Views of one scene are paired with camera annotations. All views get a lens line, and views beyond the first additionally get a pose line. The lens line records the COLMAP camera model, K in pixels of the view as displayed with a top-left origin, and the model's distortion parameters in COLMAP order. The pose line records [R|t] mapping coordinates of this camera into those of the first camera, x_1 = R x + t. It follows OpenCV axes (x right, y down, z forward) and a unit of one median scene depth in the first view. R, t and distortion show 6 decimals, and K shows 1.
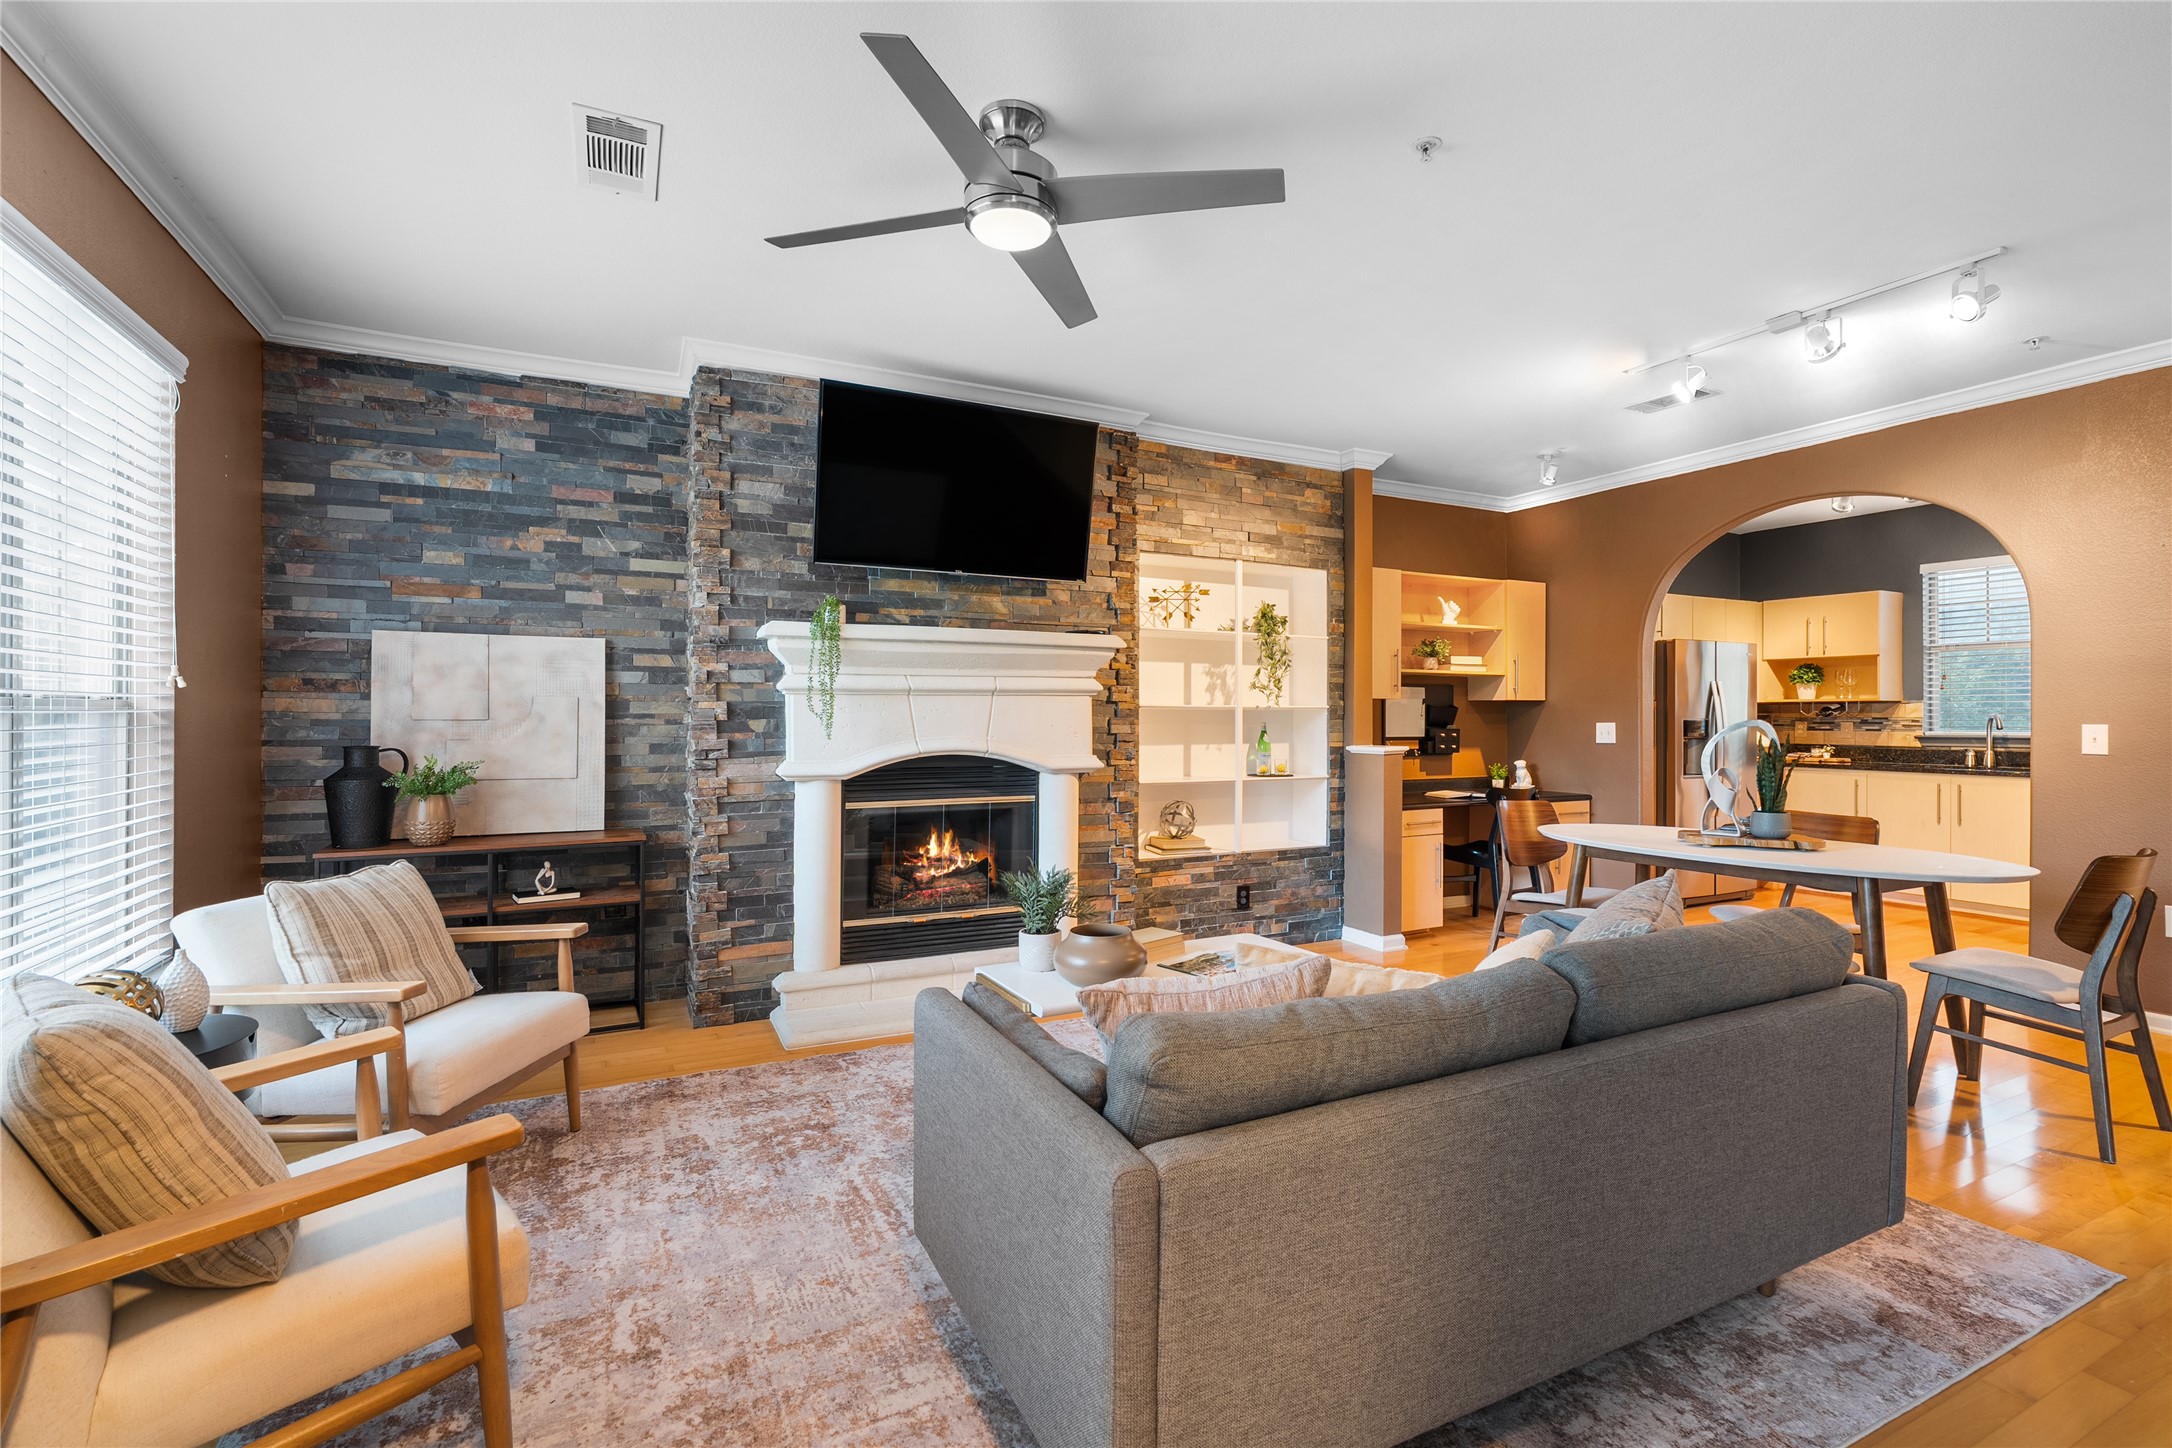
lens RADIAL K [[968.4, 0, 1086.7], [0, 968.4, 714.8], [0, 0, 1]] dist [-0.003003, -0.000175]
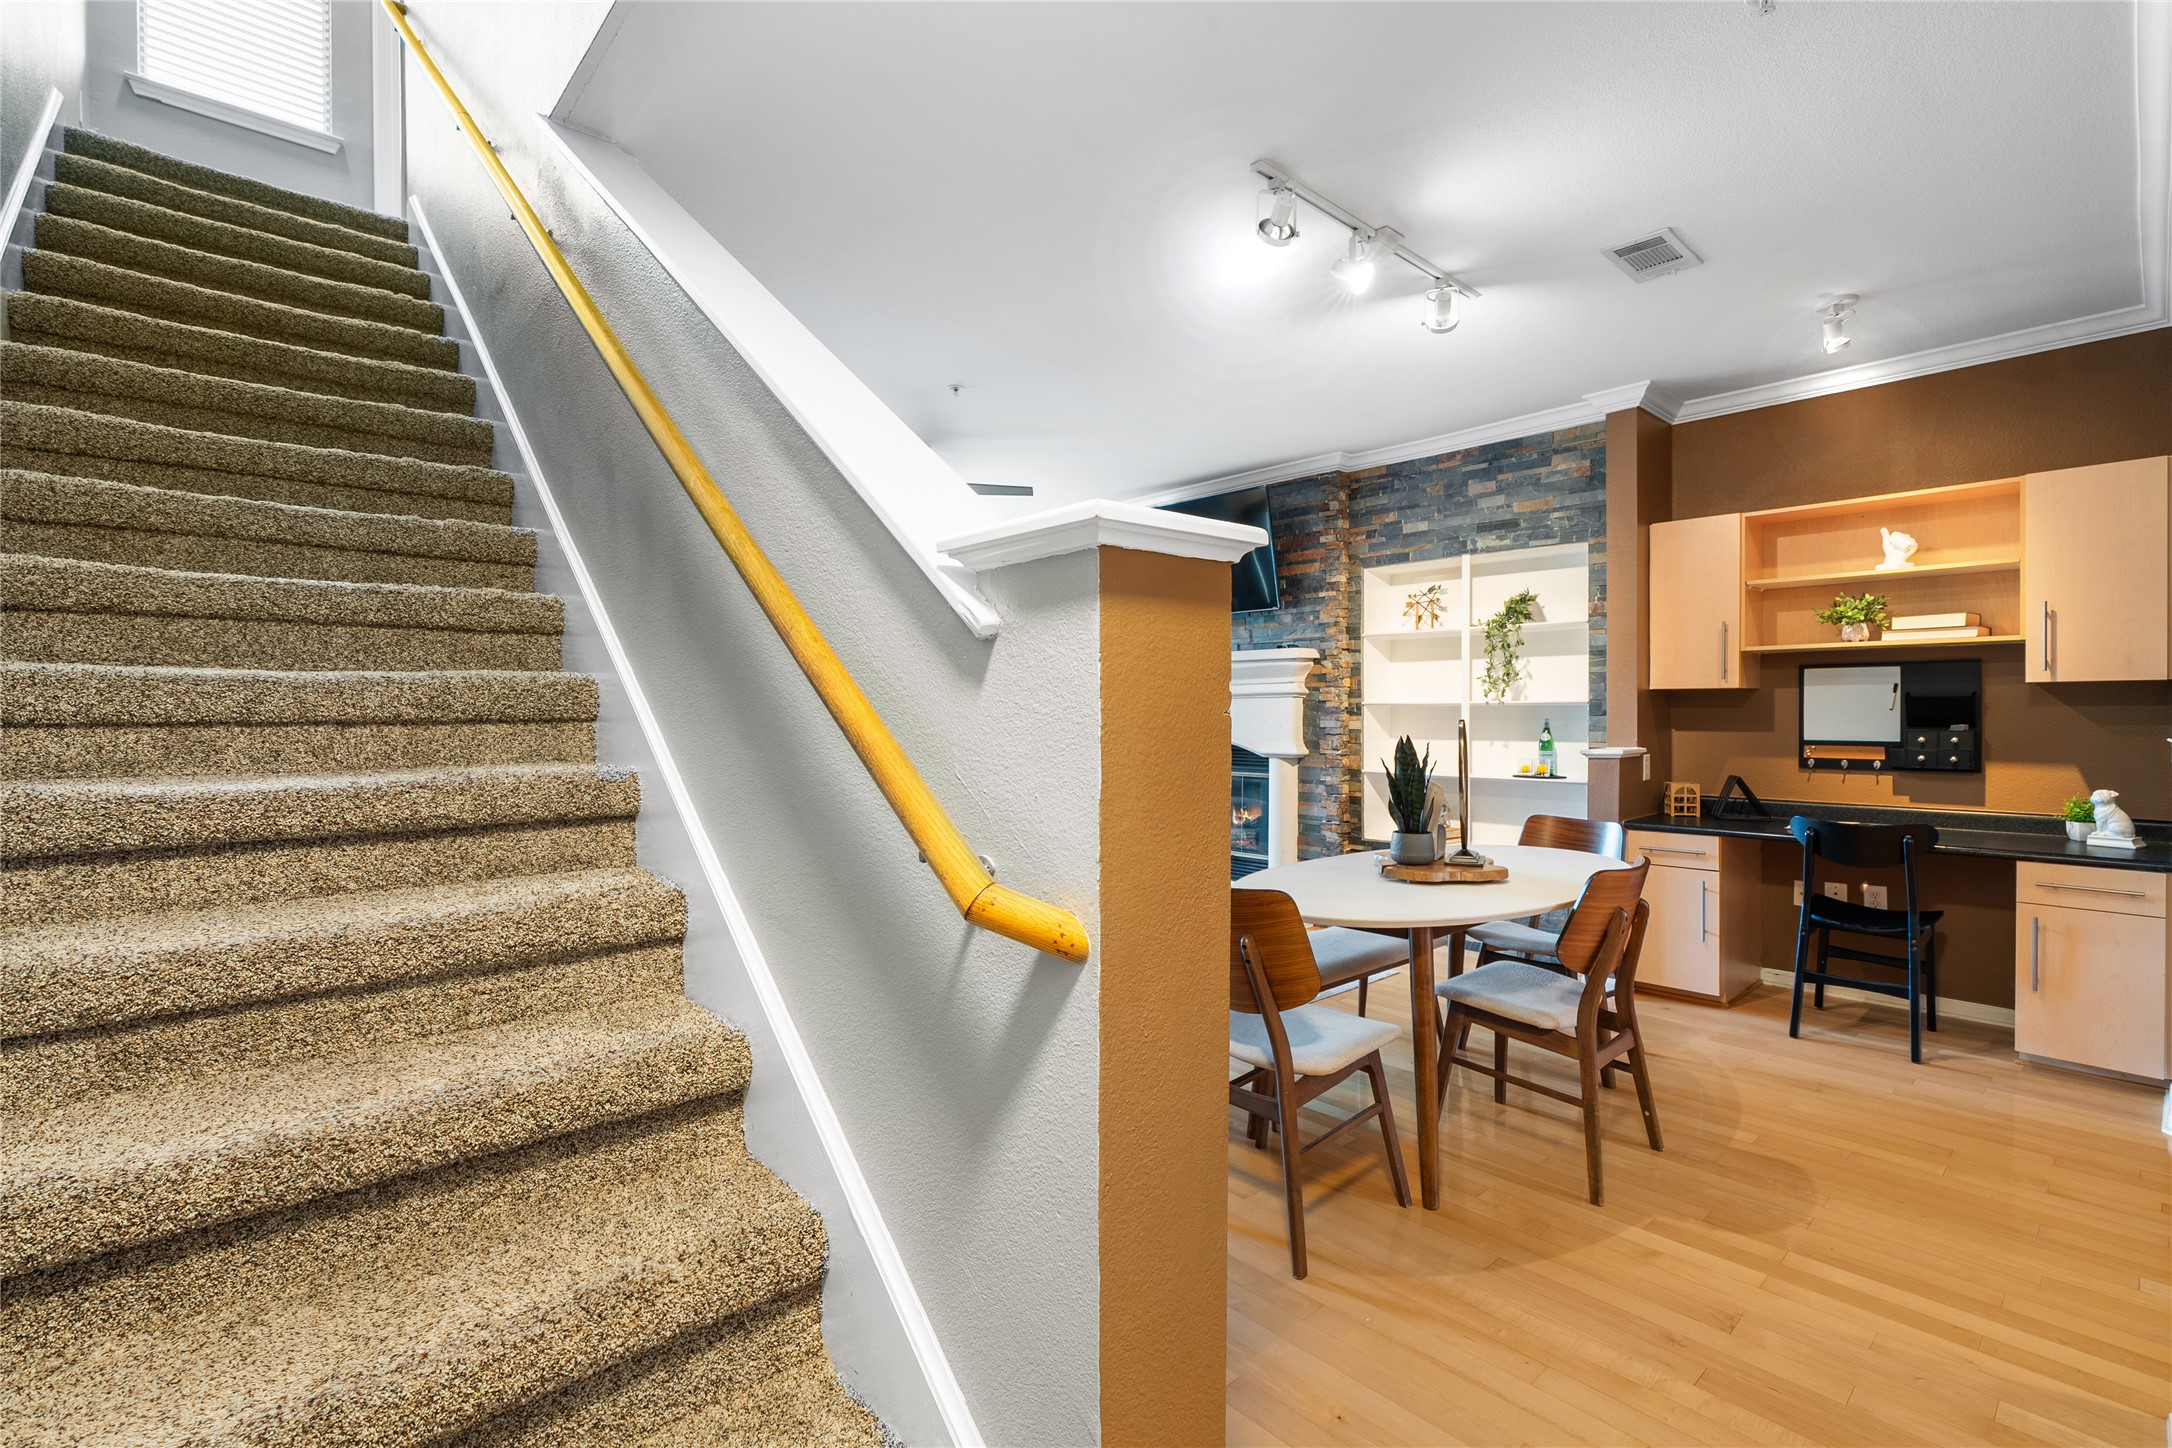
lens RADIAL K [[968.4, 0, 1087.0], [0, 968.4, 717.1], [0, 0, 1]] dist [-0.003003, -0.000175]
pose [[0.261057, -0.000086, -0.965323, 1.236759], [0.005113, 0.999986, 0.001294, 0.003876], [0.965310, -0.005274, 0.261054, 0.447154]]
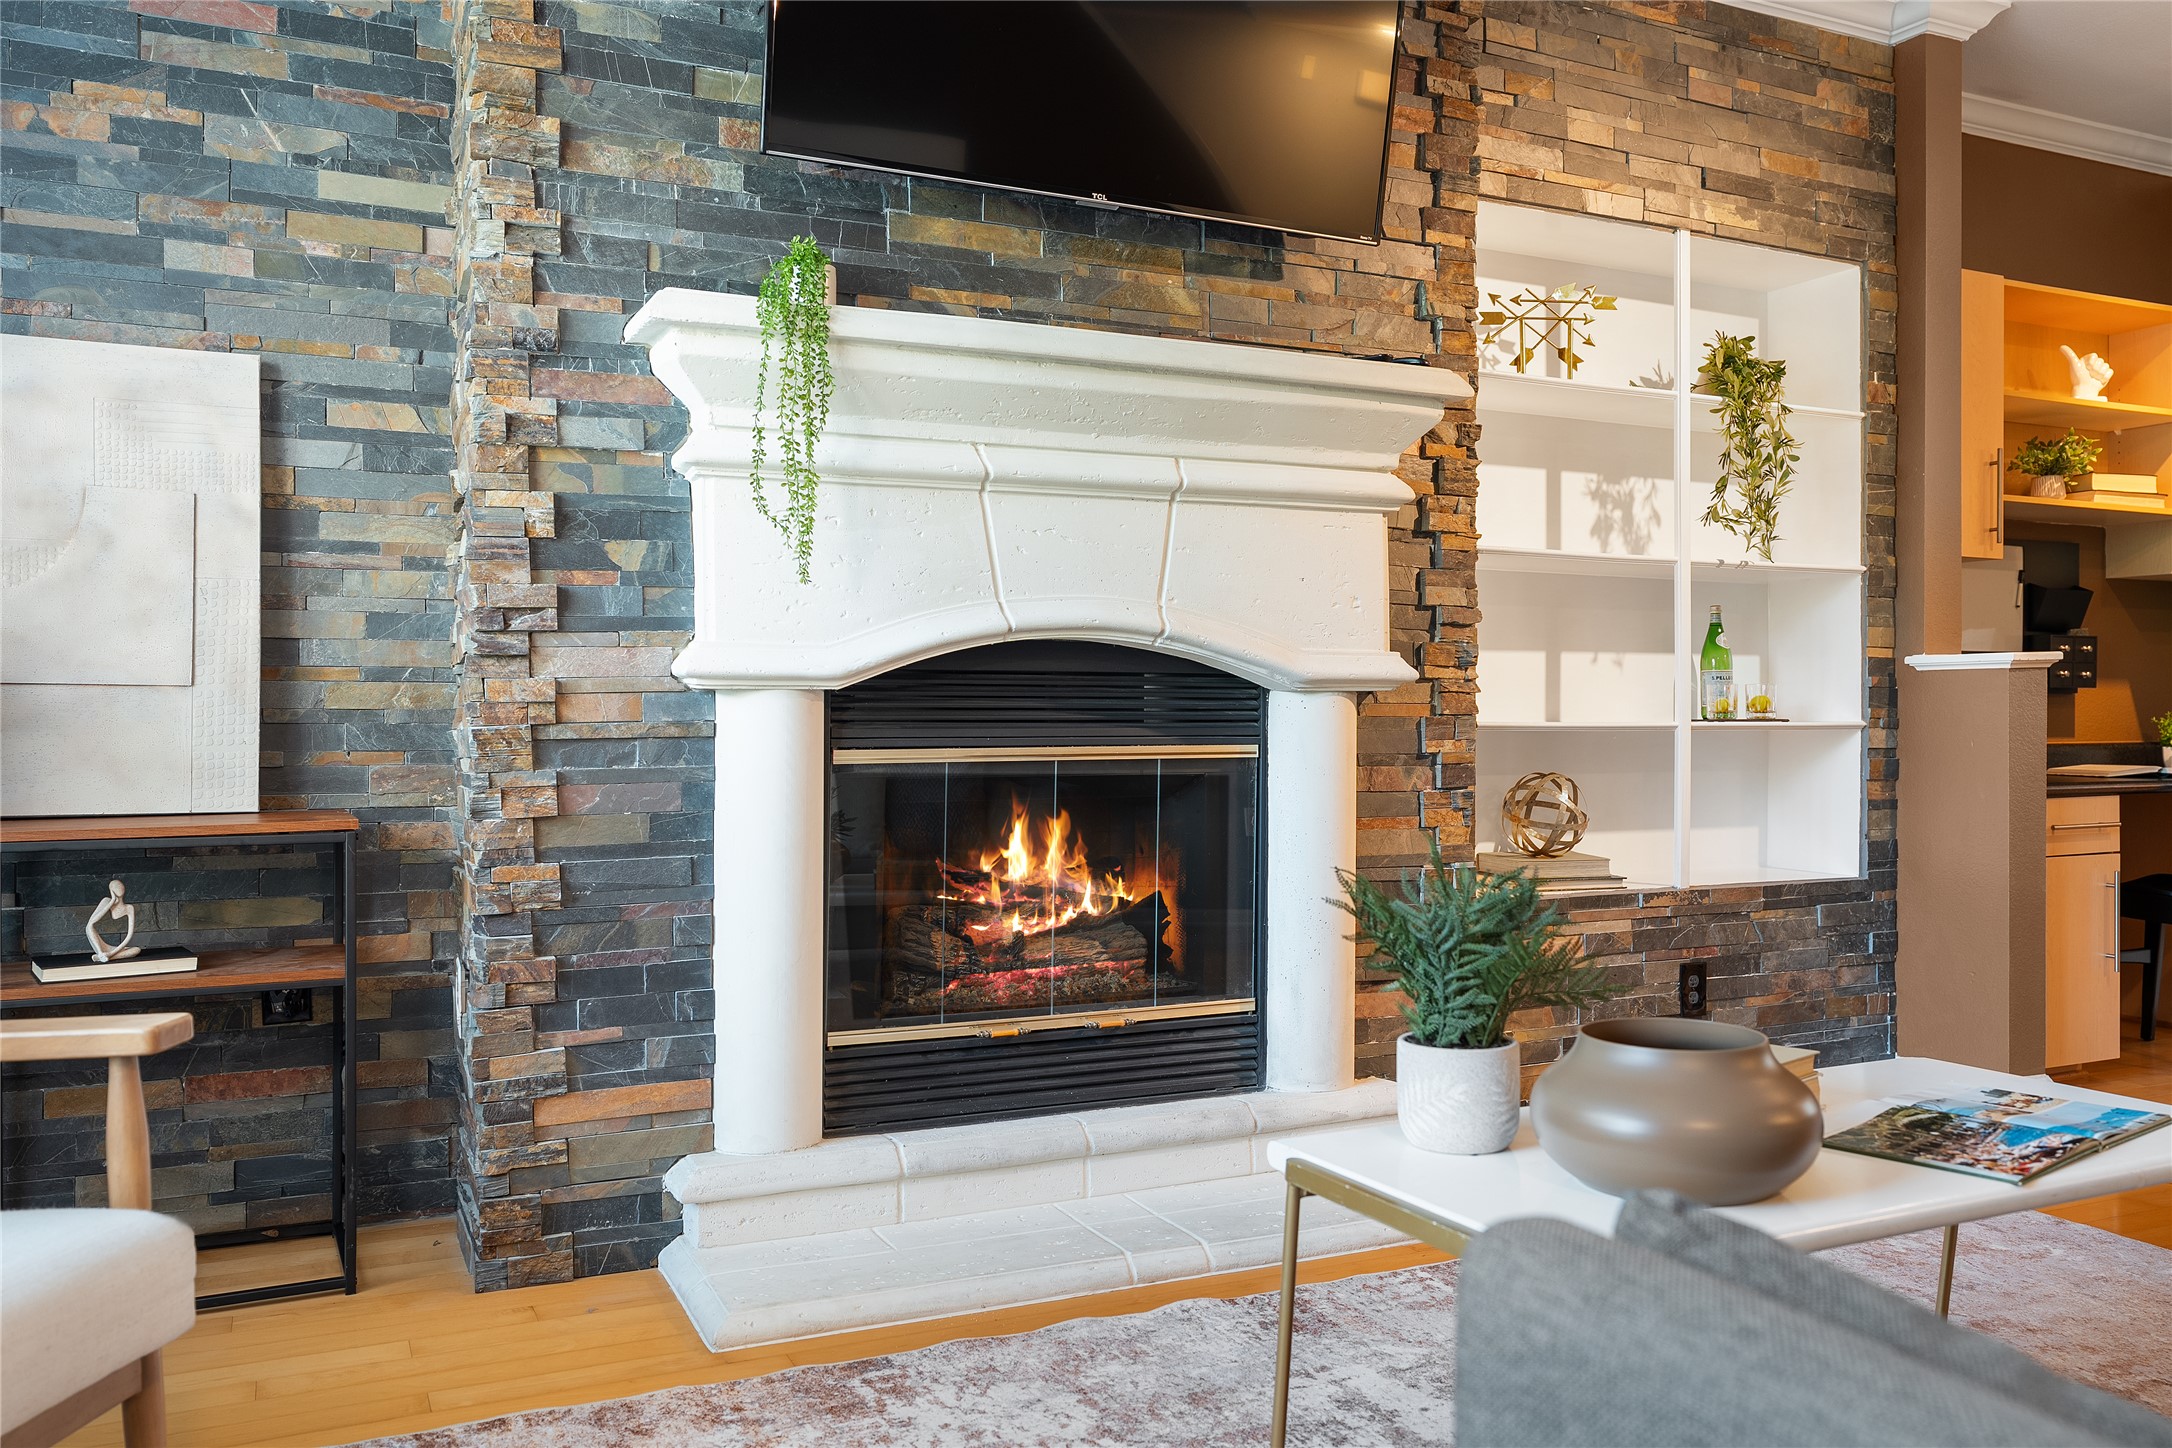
lens RADIAL K [[1684.8, 0, 1087.5], [0, 1684.8, 716.1], [0, 0, 1]] dist [0.004942, -0.000069]
pose [[0.999778, -0.002515, -0.020923, -0.121839], [0.002589, 0.999990, 0.003533, 0.072859], [0.020914, -0.003586, 0.999775, 0.270737]]
